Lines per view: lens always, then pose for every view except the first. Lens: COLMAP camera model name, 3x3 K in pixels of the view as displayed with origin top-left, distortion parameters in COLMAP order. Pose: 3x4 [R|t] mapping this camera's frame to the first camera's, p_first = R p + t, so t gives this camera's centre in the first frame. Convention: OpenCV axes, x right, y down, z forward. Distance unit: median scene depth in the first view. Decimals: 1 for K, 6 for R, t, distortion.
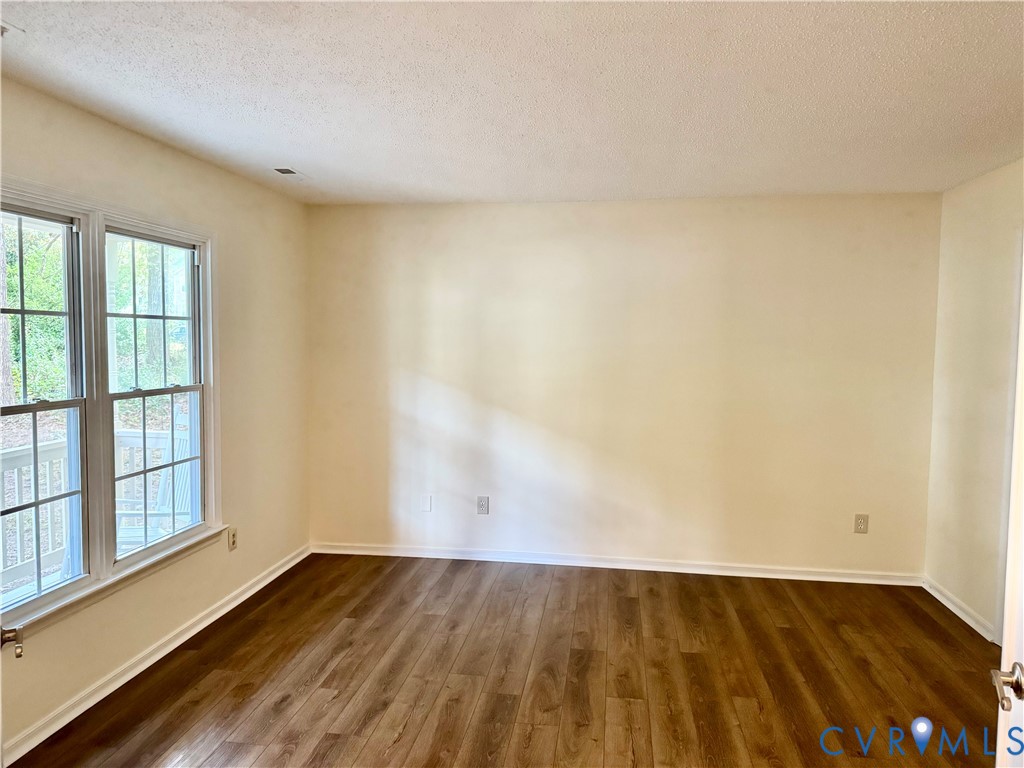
lens RADIAL K [[718.3, 0, 511.7], [0, 718.3, 387.2], [0, 0, 1]] dist [0.048303, -0.068949]
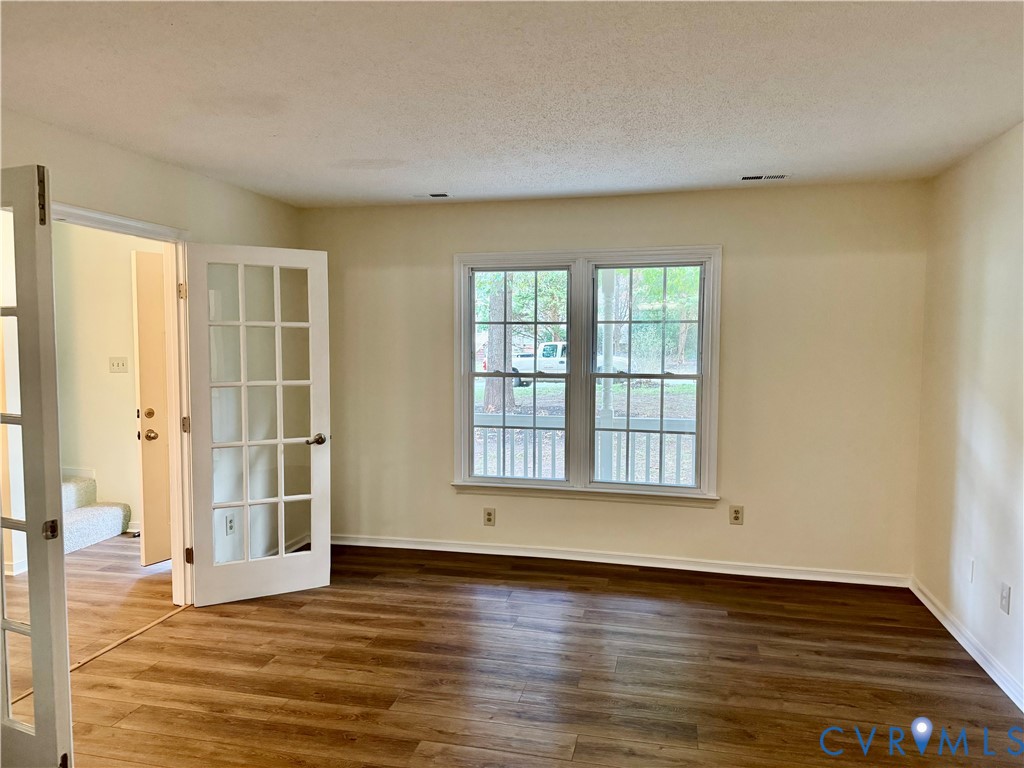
lens RADIAL K [[718.3, 0, 510.8], [0, 718.3, 382.7], [0, 0, 1]] dist [0.048303, -0.068949]
pose [[-0.096961, 0.051173, -0.993972, 0.841452], [-0.073175, 0.995608, 0.058395, -0.039673], [0.992595, 0.078396, -0.092790, 0.817052]]
